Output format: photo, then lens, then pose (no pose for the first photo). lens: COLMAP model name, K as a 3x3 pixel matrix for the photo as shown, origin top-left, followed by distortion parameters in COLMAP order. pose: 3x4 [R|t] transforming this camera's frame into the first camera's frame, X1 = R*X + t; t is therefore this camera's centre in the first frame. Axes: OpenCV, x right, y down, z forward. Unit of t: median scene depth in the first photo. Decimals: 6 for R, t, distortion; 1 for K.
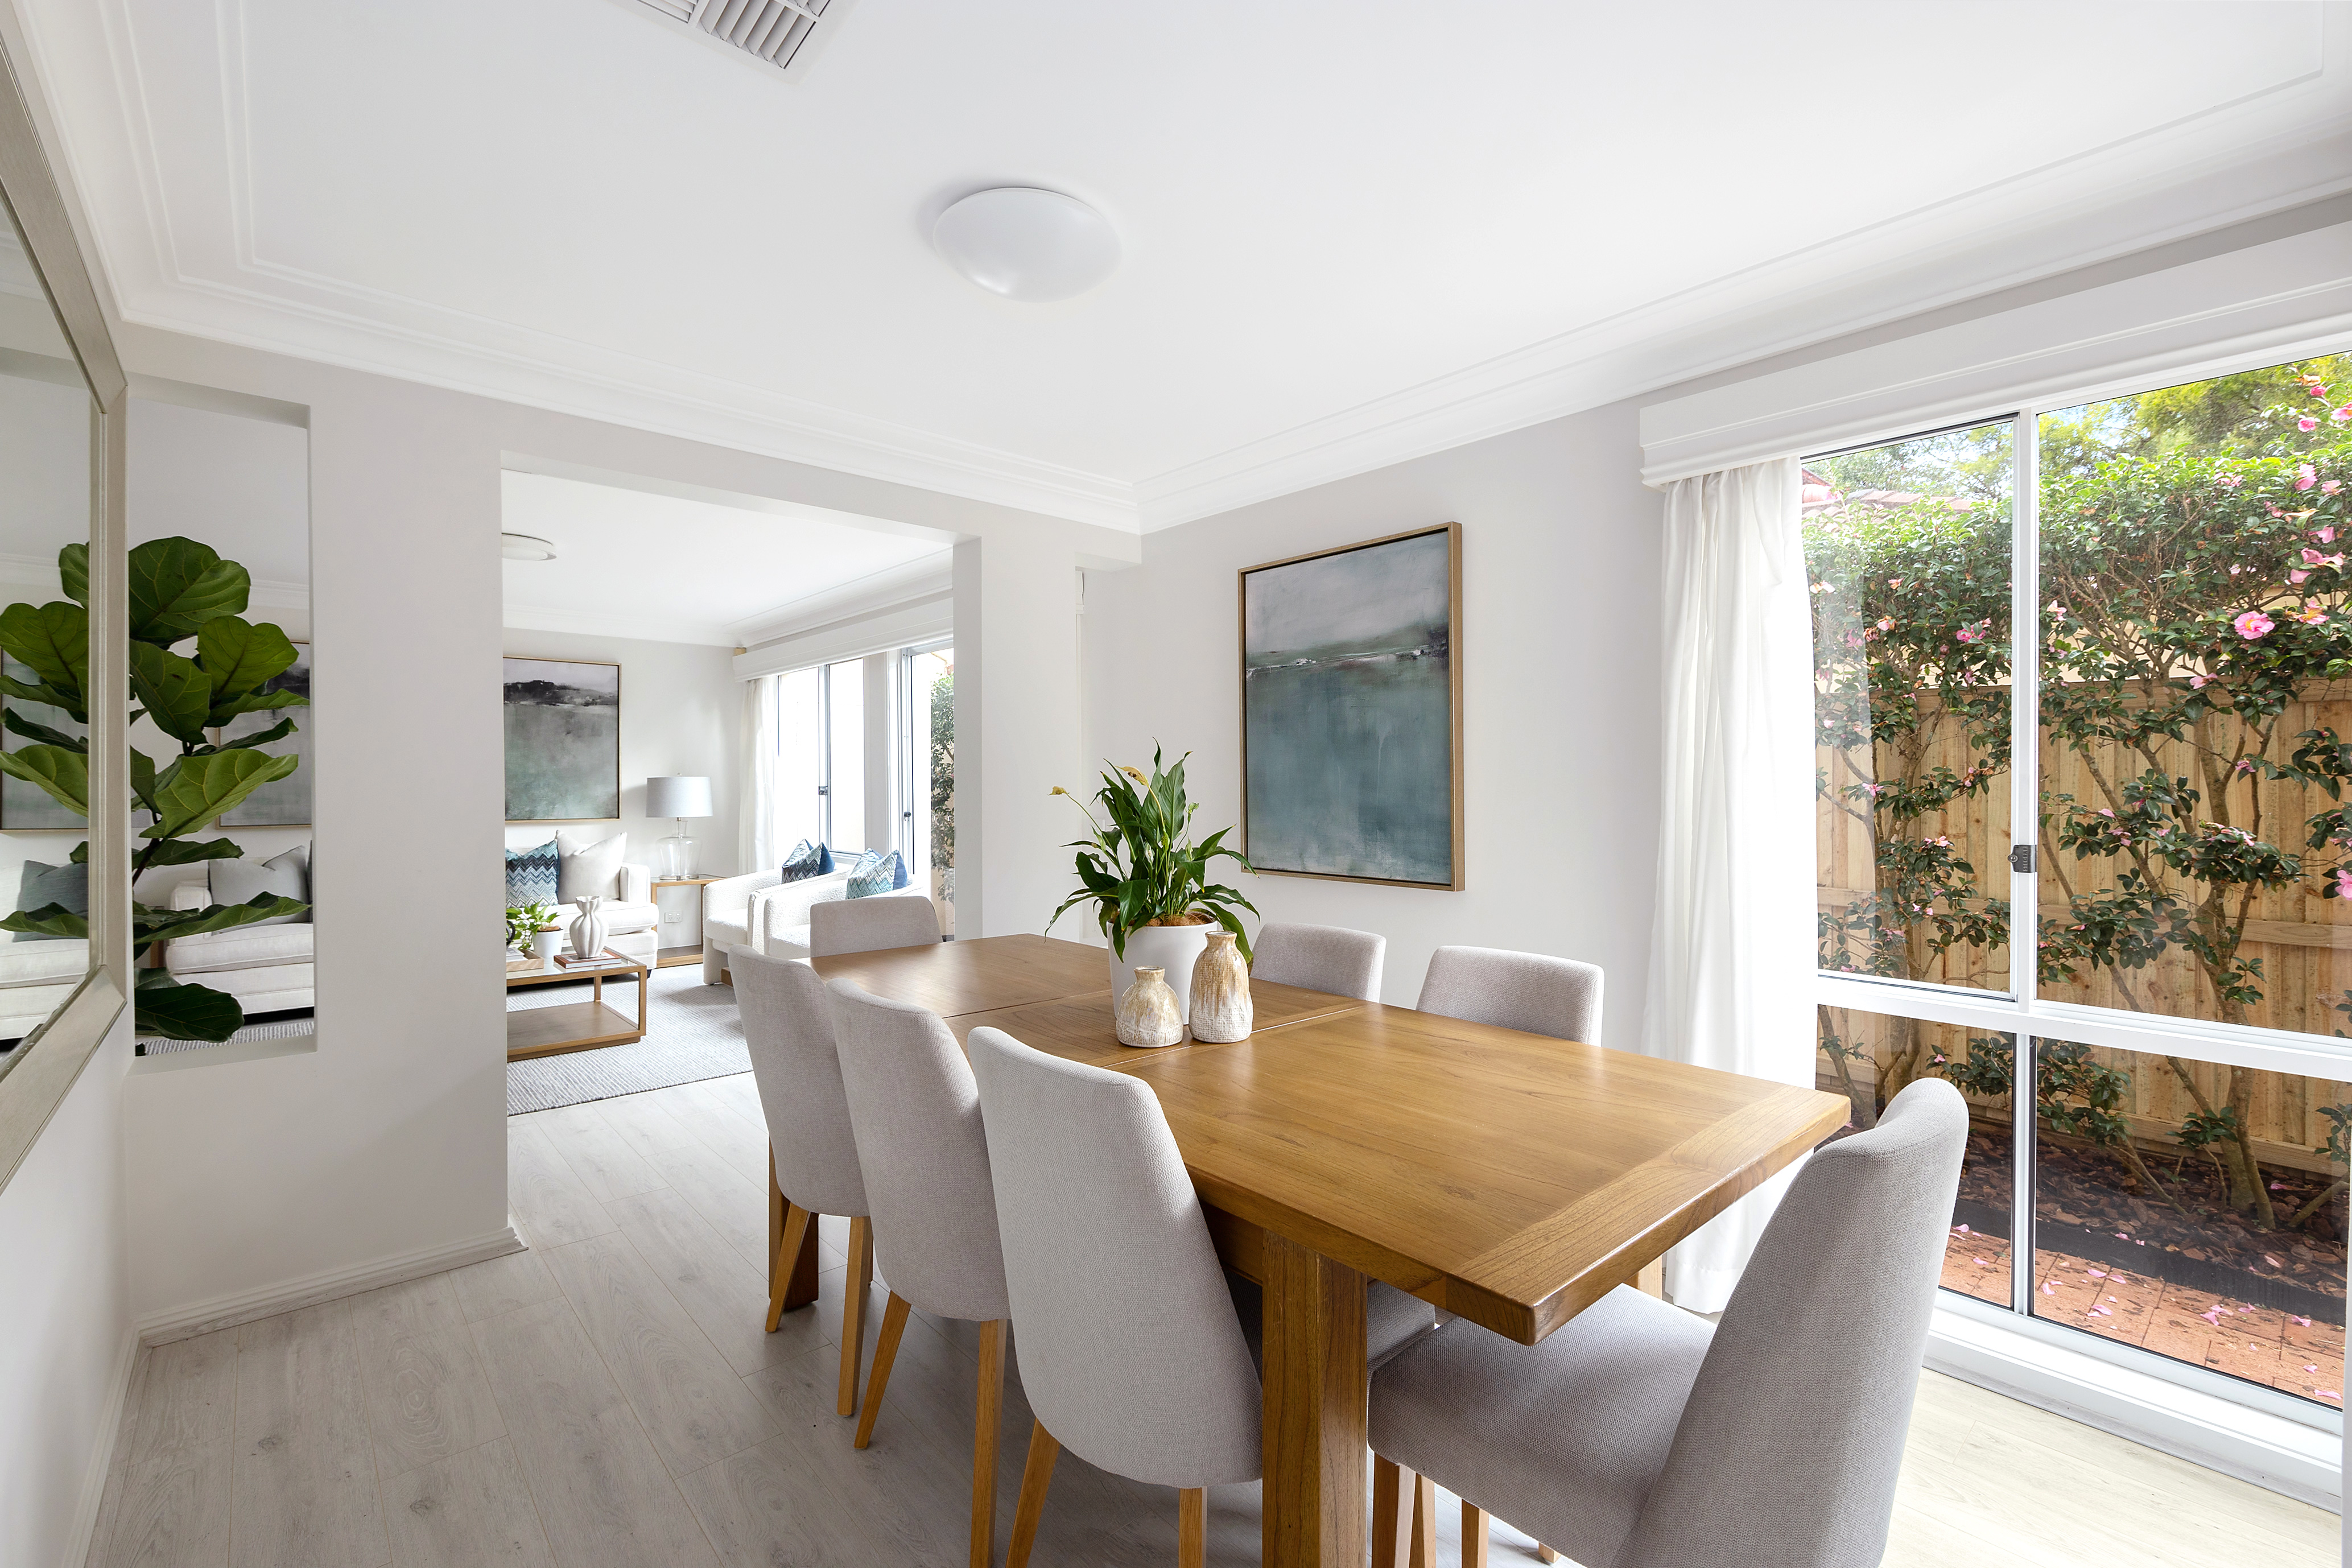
lens RADIAL K [[1015.9, 0, 1176.0], [0, 1015.9, 784.0], [0, 0, 1]] dist [0.021627, 0.000308]
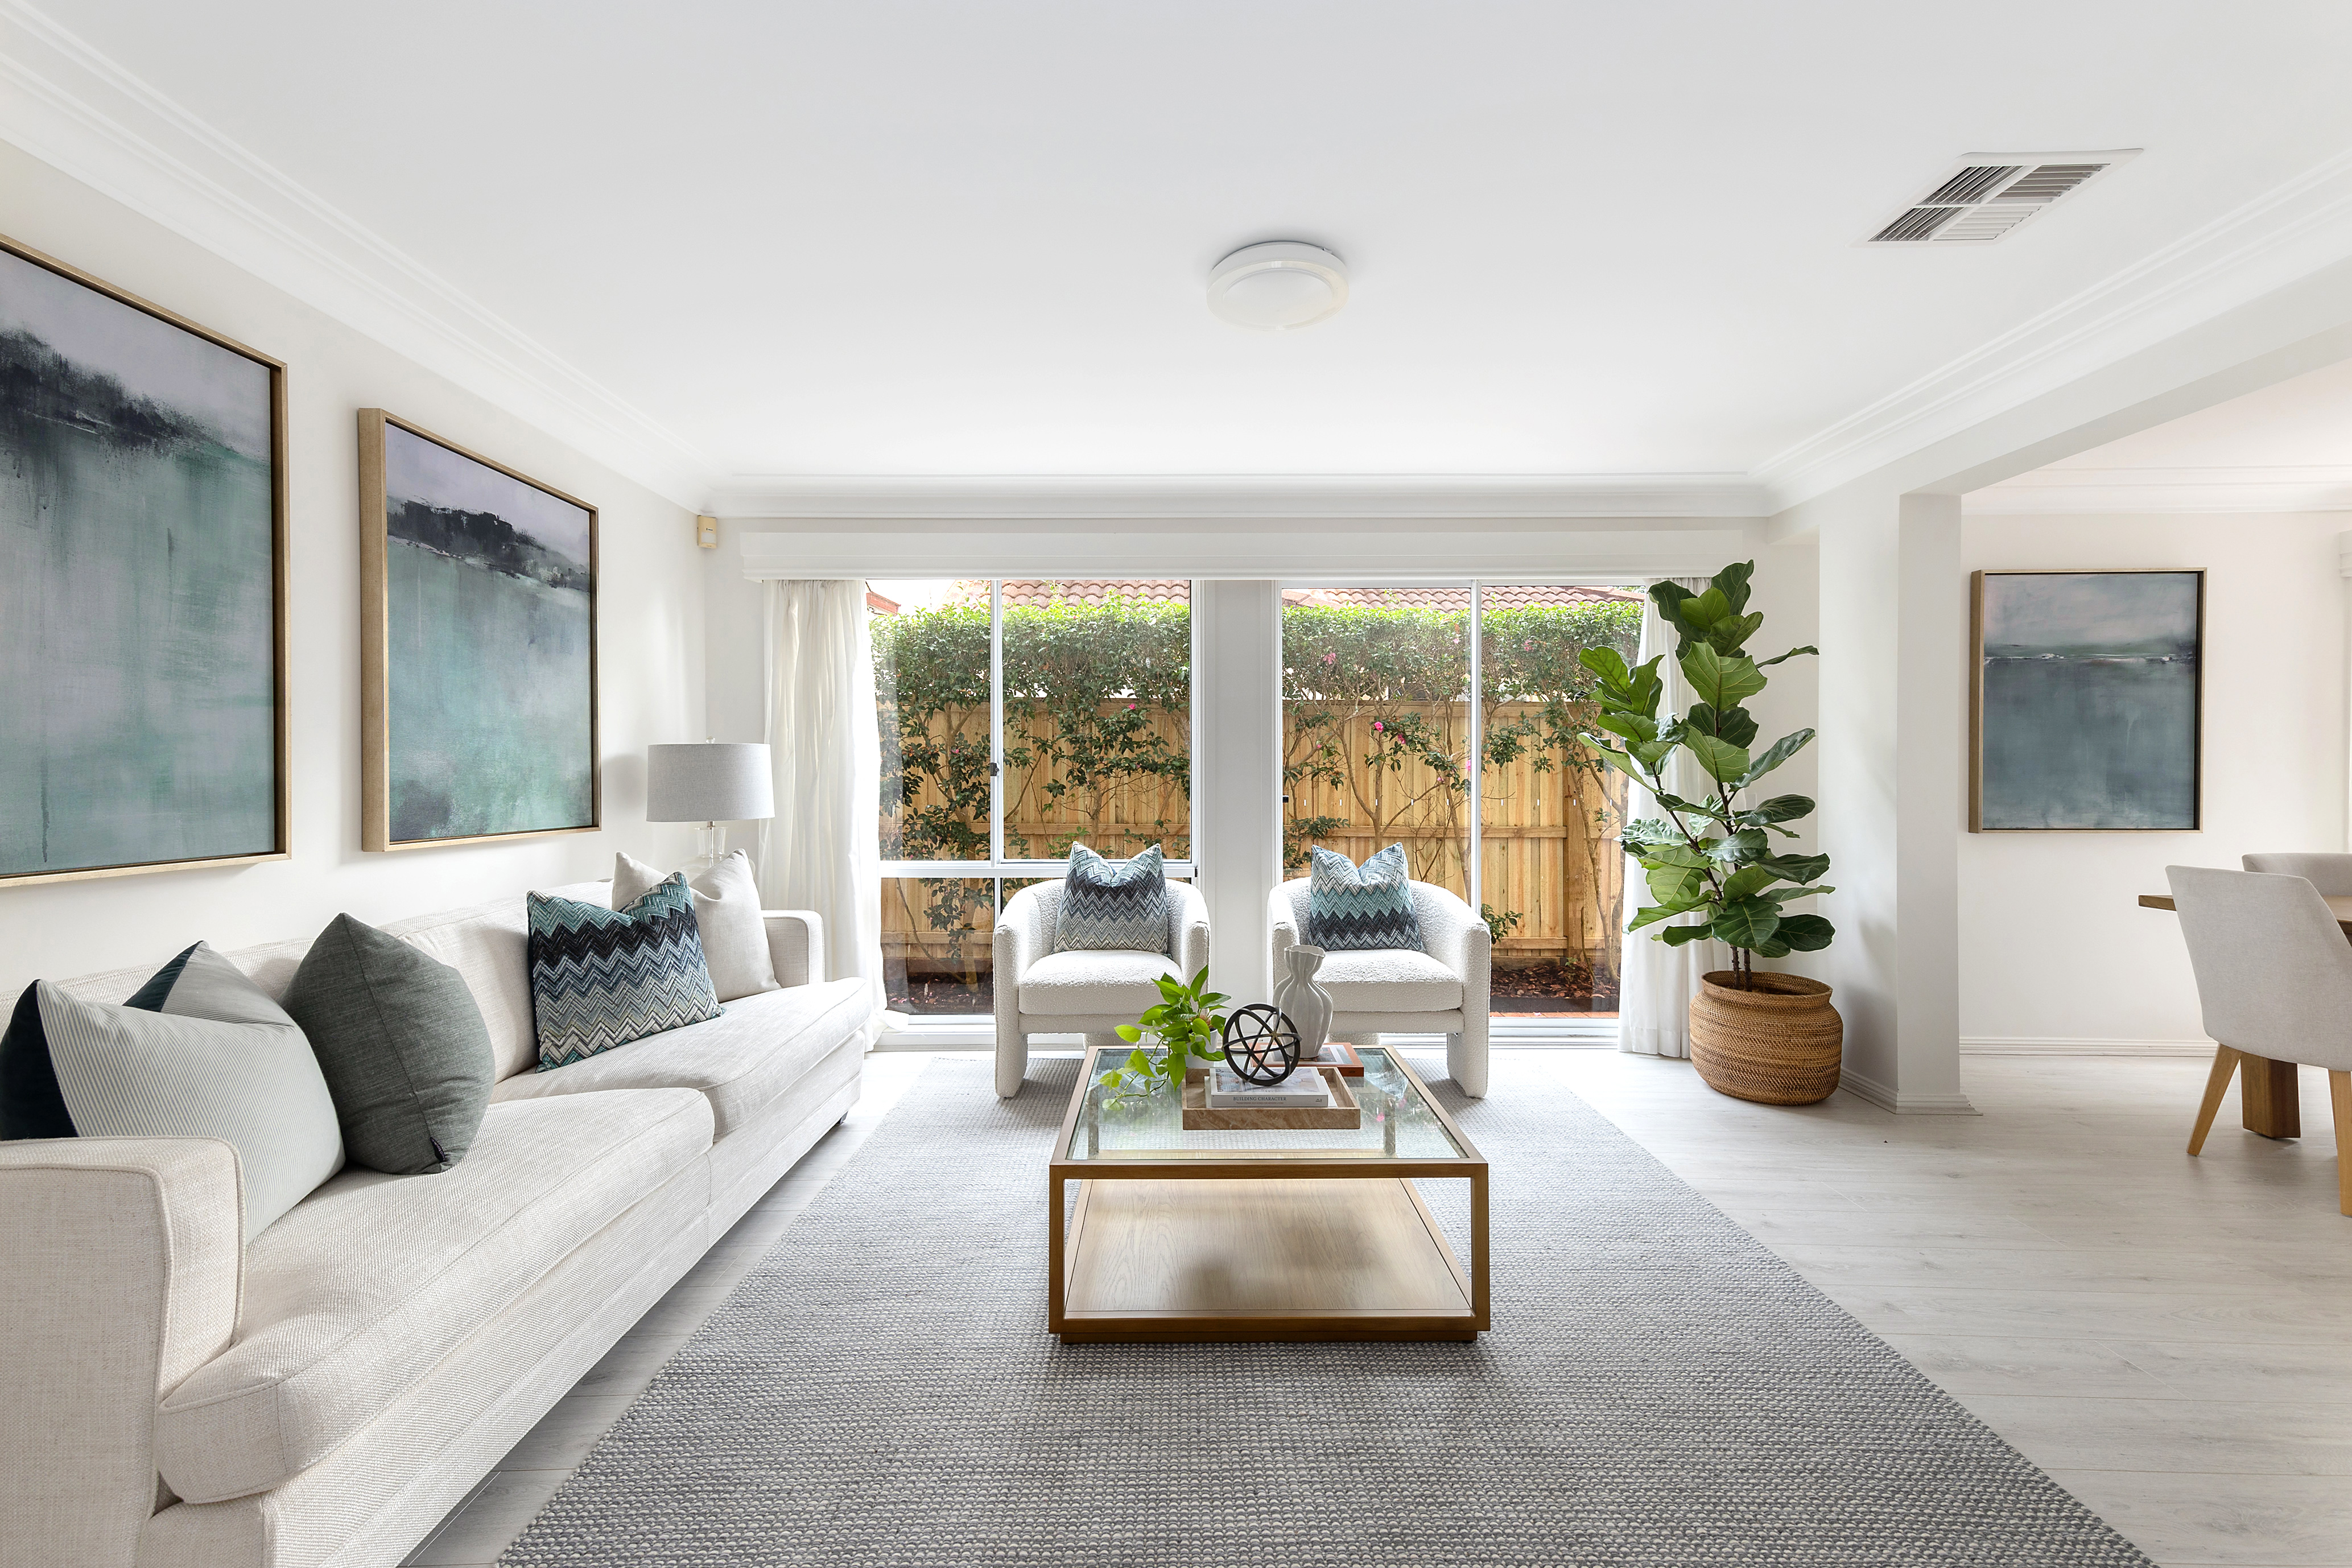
lens RADIAL K [[1015.9, 0, 1176.0], [0, 1015.9, 784.0], [0, 0, 1]] dist [0.021627, 0.000308]
pose [[0.656823, -0.001294, 0.754044, -1.560088], [0.004885, 0.999985, -0.002539, 0.031961], [-0.754029, 0.005351, 0.656819, 1.021126]]
